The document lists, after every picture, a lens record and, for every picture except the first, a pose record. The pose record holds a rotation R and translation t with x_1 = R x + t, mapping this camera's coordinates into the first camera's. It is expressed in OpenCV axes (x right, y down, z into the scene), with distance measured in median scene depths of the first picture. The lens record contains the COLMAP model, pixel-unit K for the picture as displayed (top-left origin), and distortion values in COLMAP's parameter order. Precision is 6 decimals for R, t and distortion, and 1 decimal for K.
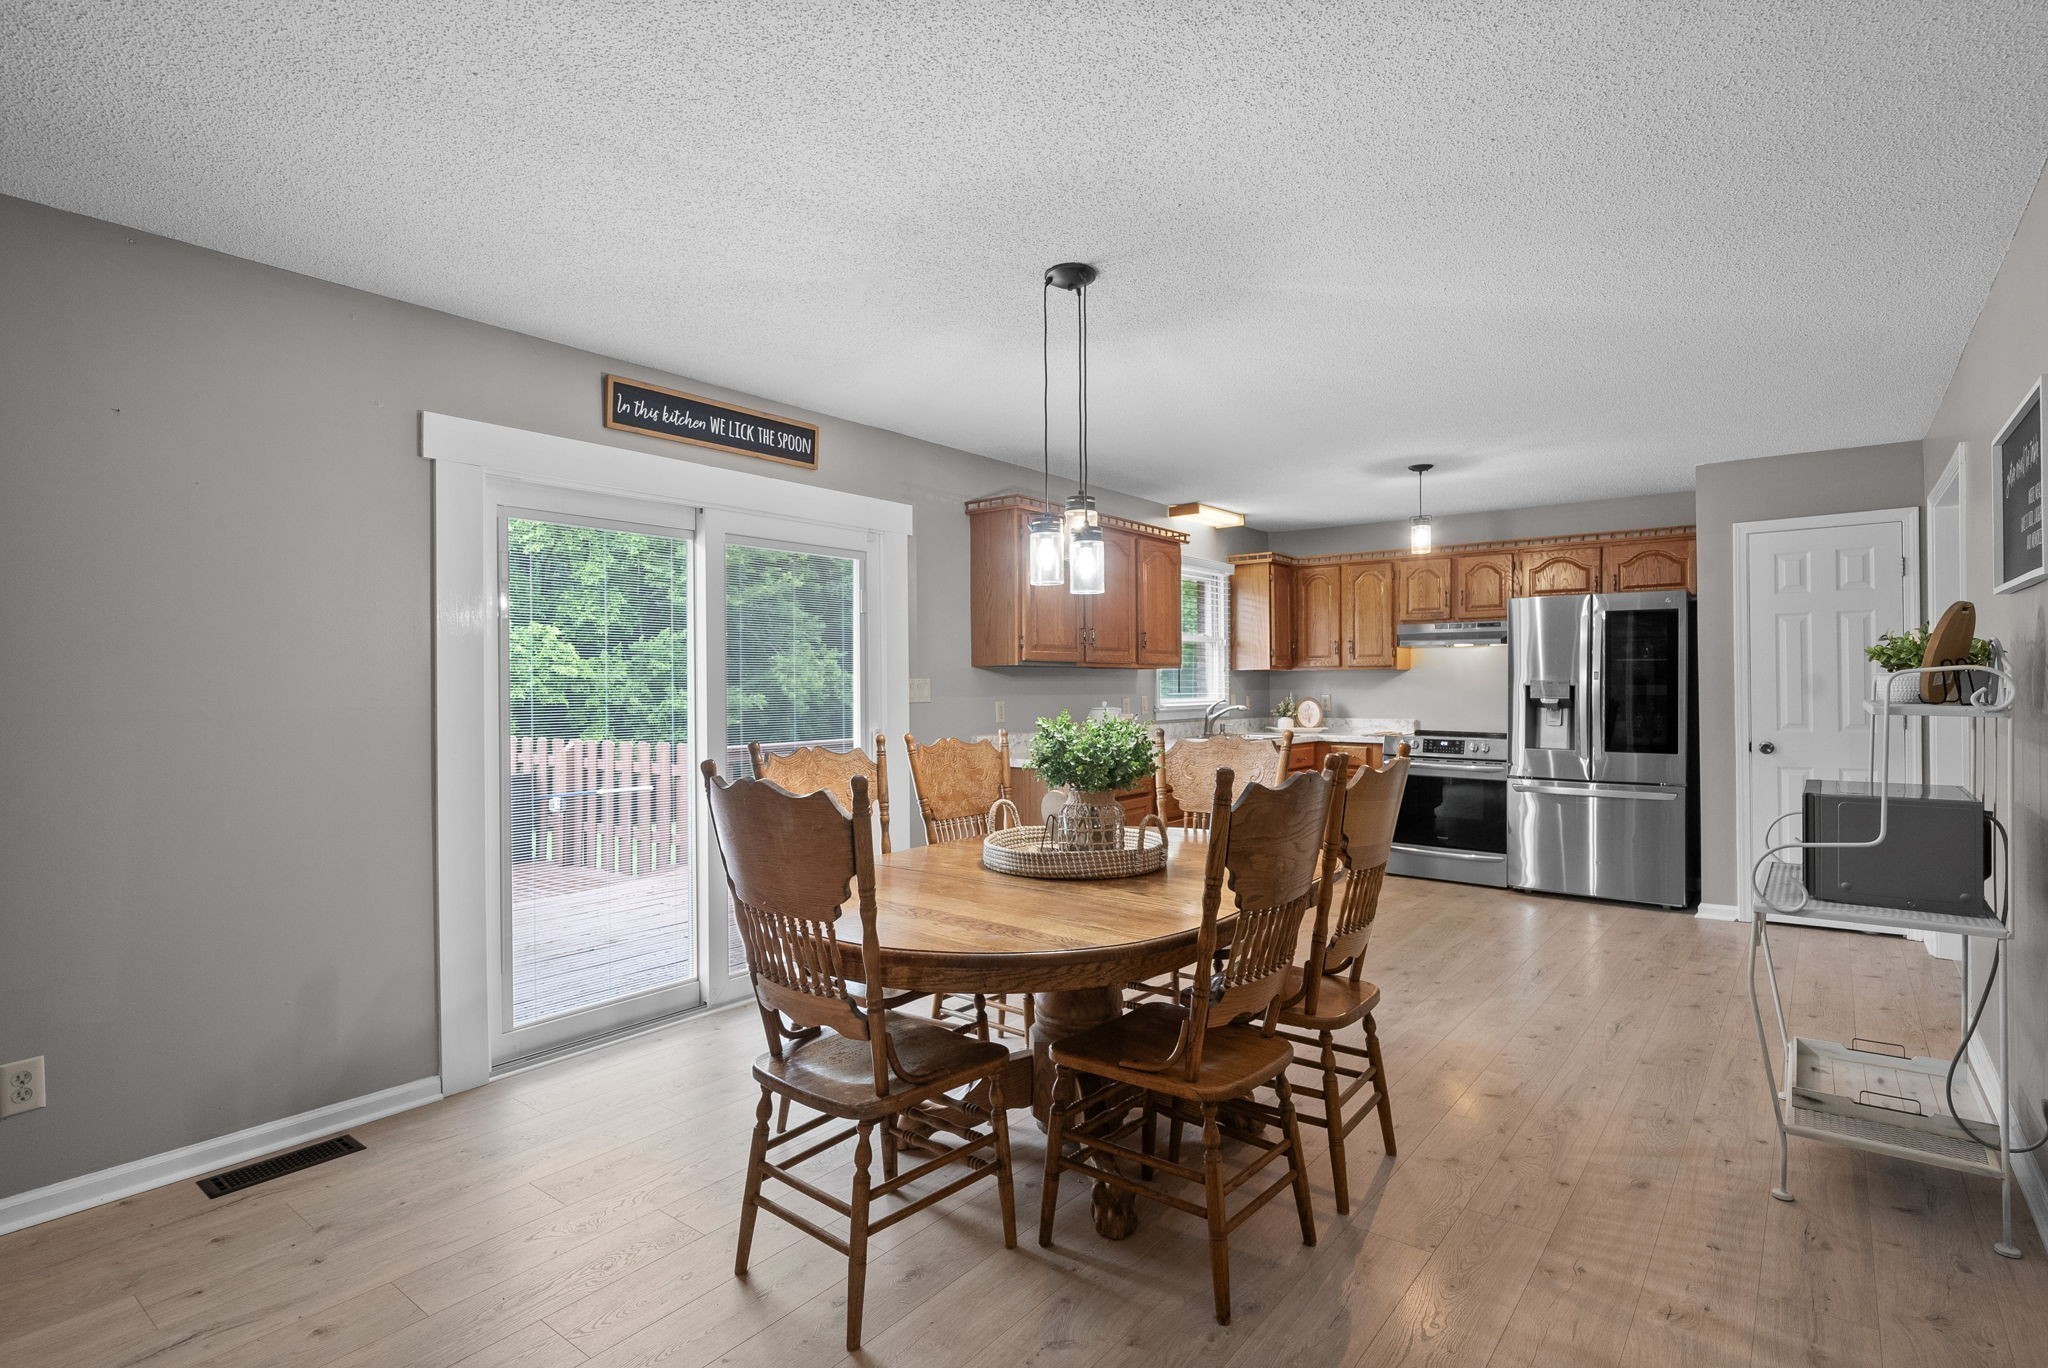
lens RADIAL K [[989.5, 0, 1024.0], [0, 989.5, 684.0], [0, 0, 1]] dist [0.000043, 0.000032]
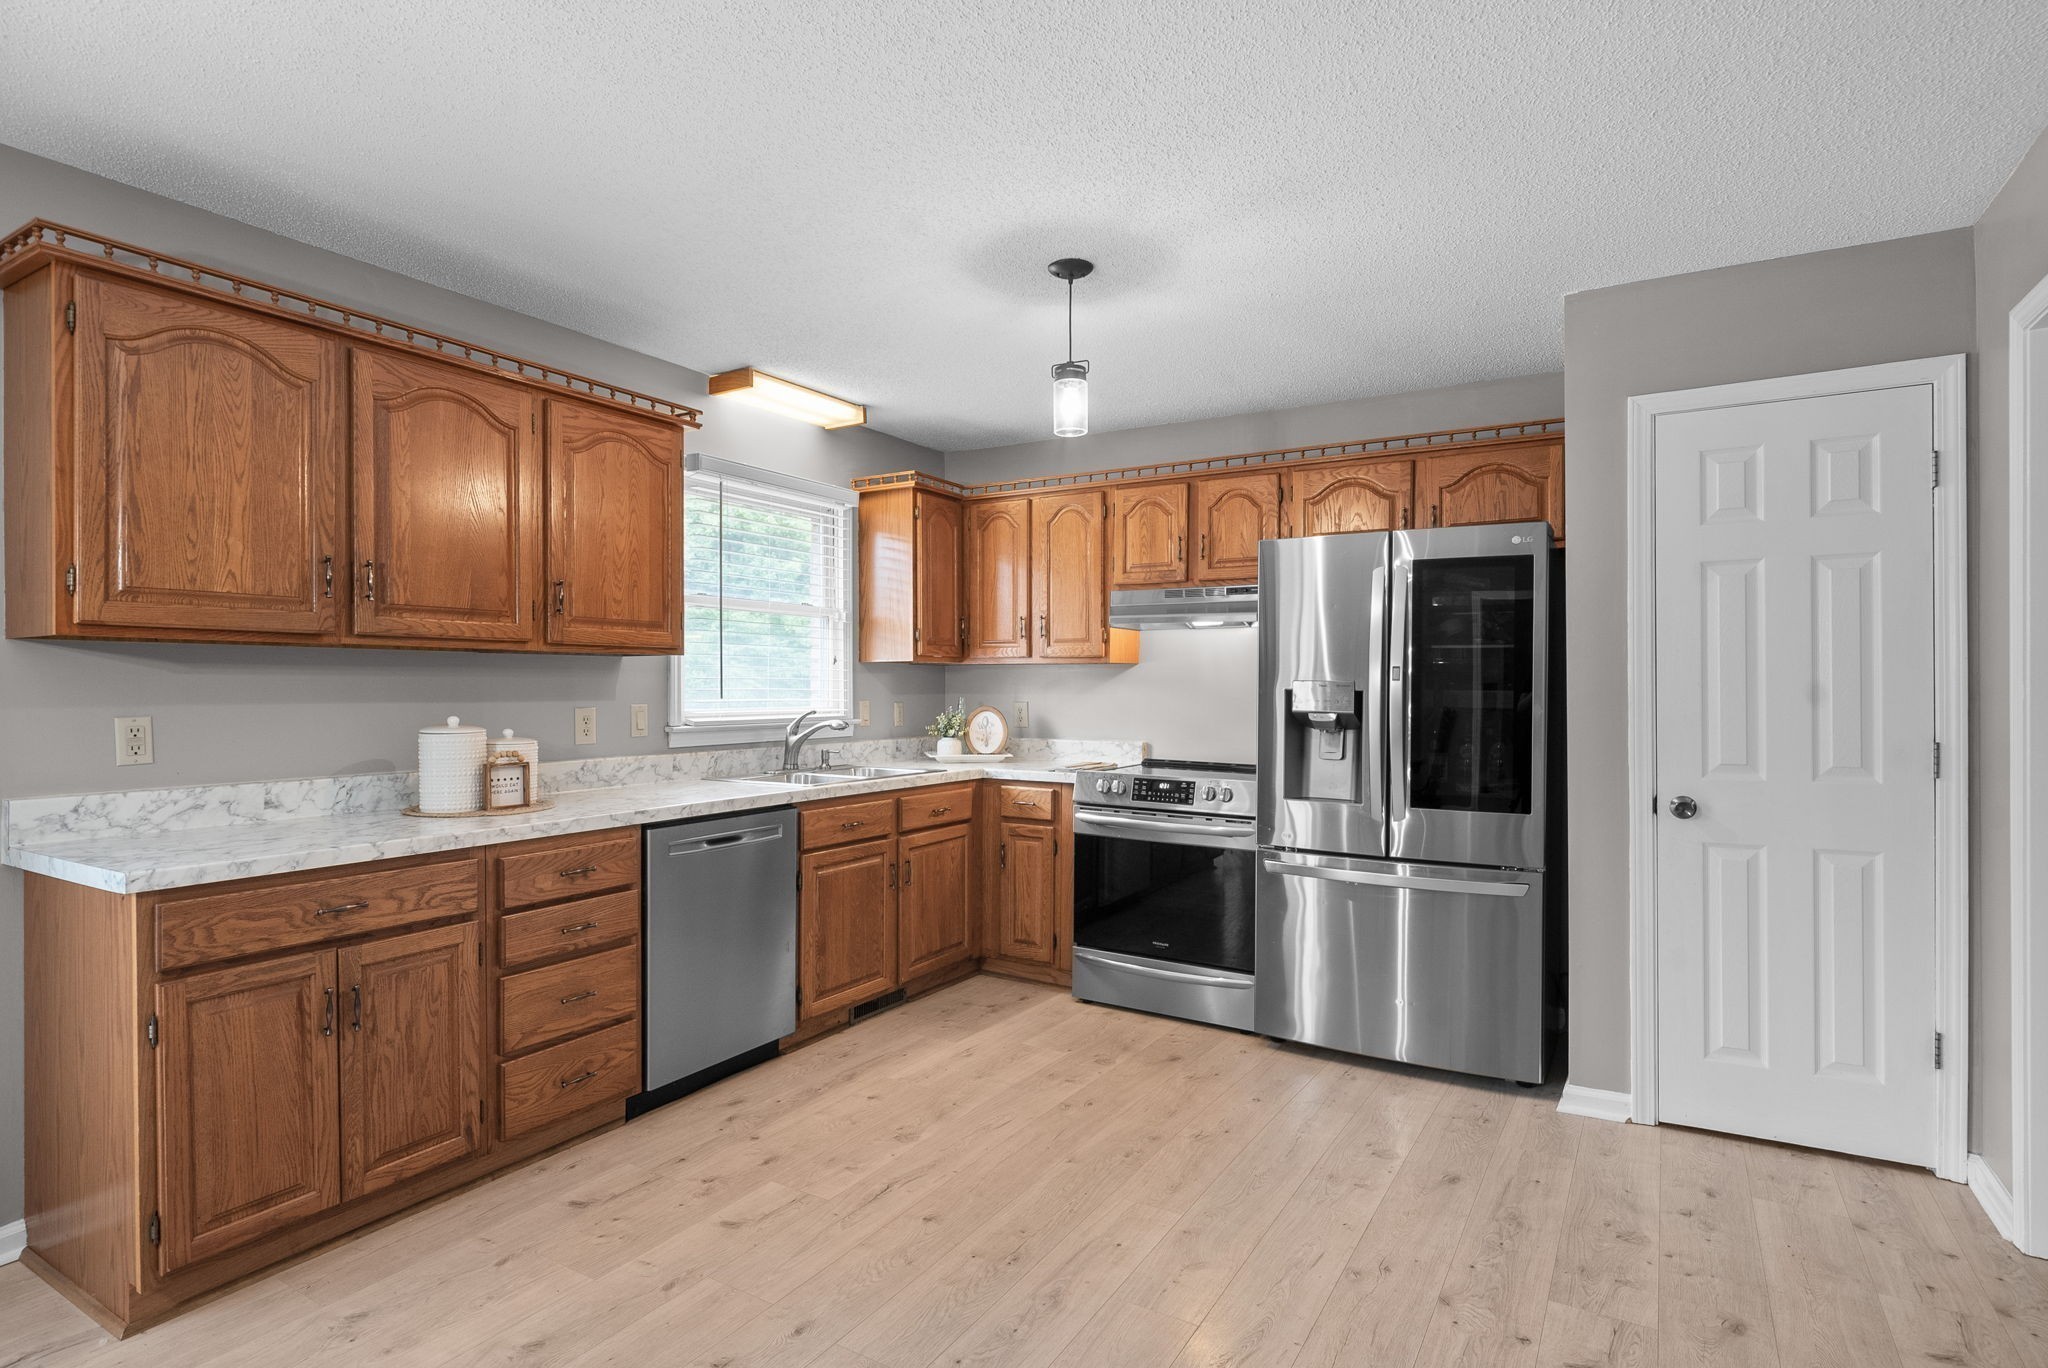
lens RADIAL K [[989.5, 0, 1024.0], [0, 989.5, 684.0], [0, 0, 1]] dist [0.000043, 0.000032]
pose [[0.994016, 0.007310, 0.108993, 0.281580], [-0.007141, 0.999973, -0.001938, 0.000277], [-0.109004, 0.001148, 0.994041, 0.425906]]
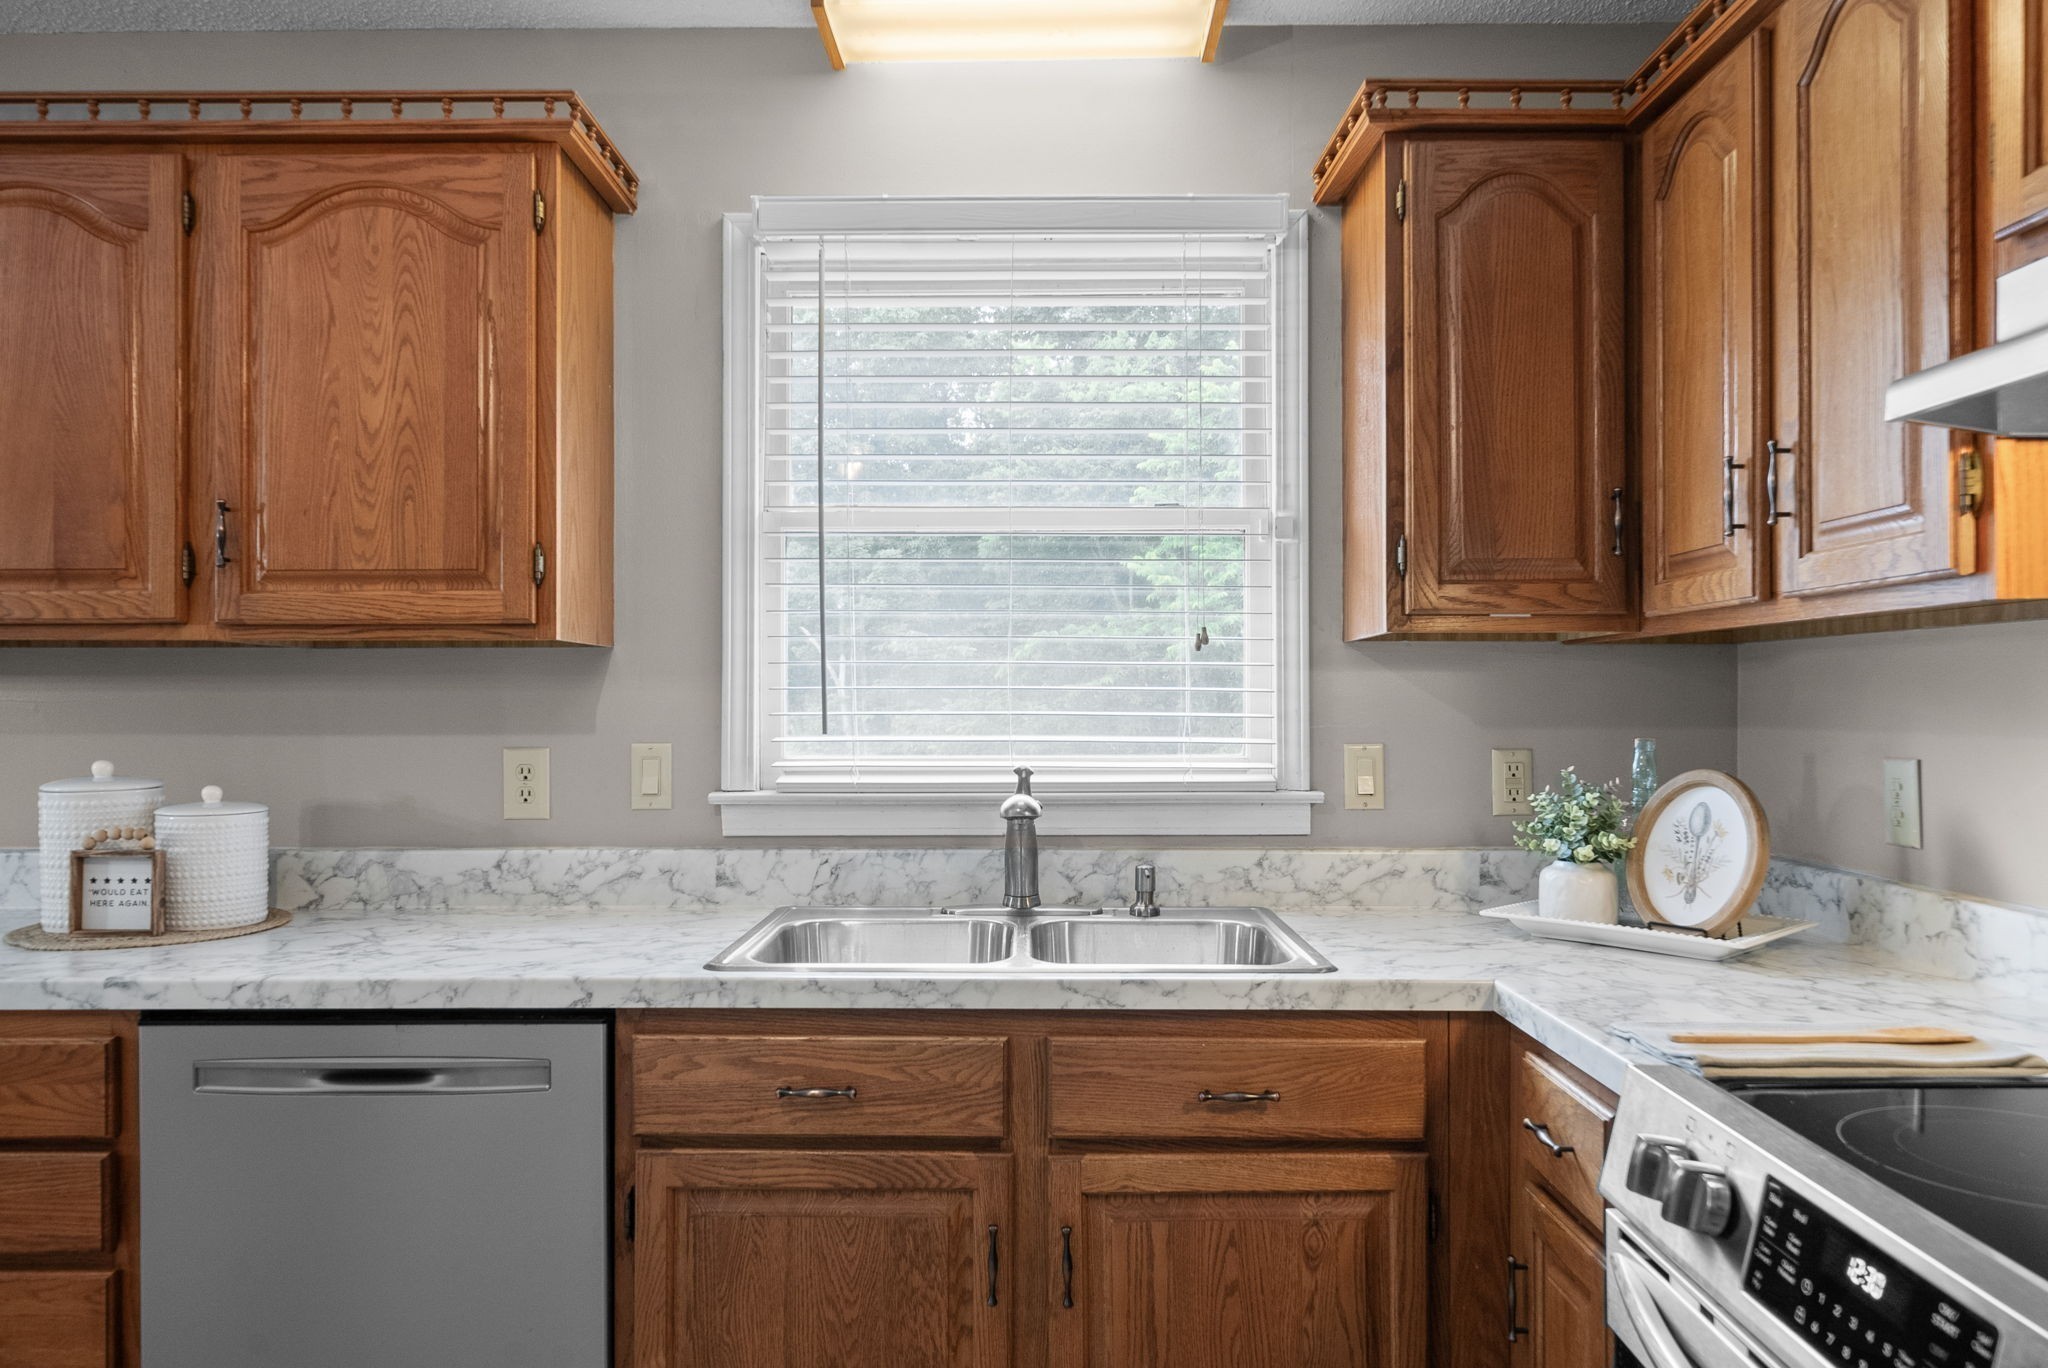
lens RADIAL K [[1402.5, 0, 1024.0], [0, 1402.5, 684.0], [0, 0, 1]] dist [0.005447, 0.000595]
pose [[0.612001, -0.004765, -0.790843, 0.494006], [-0.001526, 0.999973, -0.007205, -0.001450], [0.790856, 0.005616, 0.611977, 0.843849]]
